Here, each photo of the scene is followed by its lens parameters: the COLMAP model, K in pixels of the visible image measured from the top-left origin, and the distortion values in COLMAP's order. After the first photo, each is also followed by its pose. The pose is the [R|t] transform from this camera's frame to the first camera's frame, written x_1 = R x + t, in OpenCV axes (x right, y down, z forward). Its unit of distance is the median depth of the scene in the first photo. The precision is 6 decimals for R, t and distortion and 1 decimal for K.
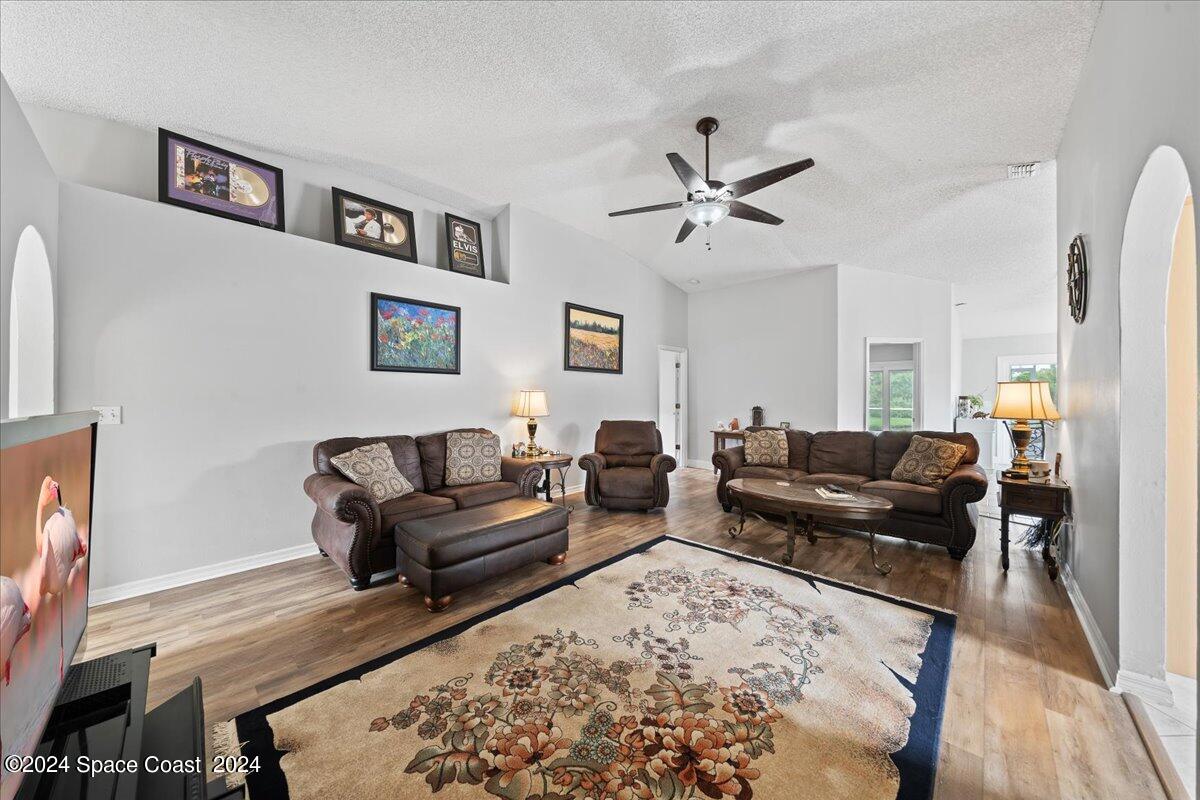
lens RADIAL K [[407.2, 0, 595.2], [0, 407.2, 396.5], [0, 0, 1]] dist [-0.002326, 0.000029]
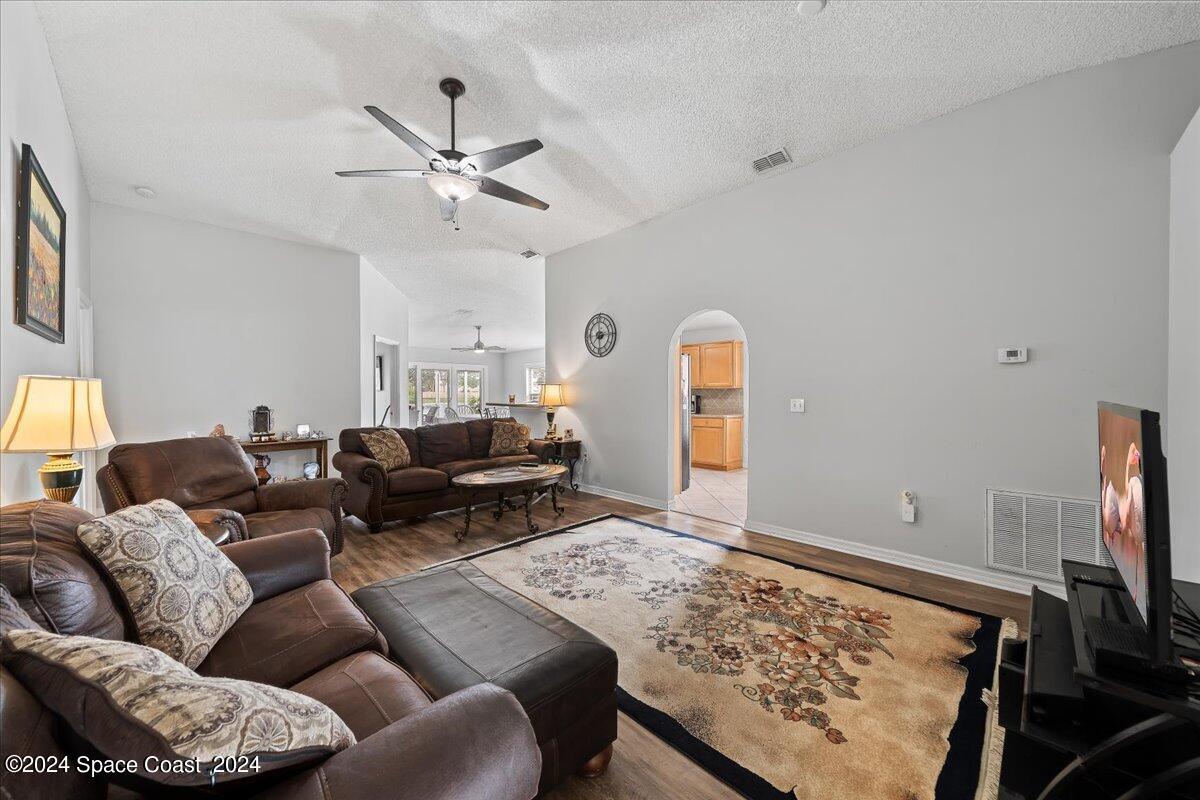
lens RADIAL K [[439.5, 0, 595.6], [0, 439.5, 395.0], [0, 0, 1]] dist [0.000738, -0.000046]
pose [[0.015694, -0.005122, 0.999864, -1.324593], [0.001272, 0.999986, 0.005102, 0.002324], [-0.999876, 0.001192, 0.015700, 1.306898]]
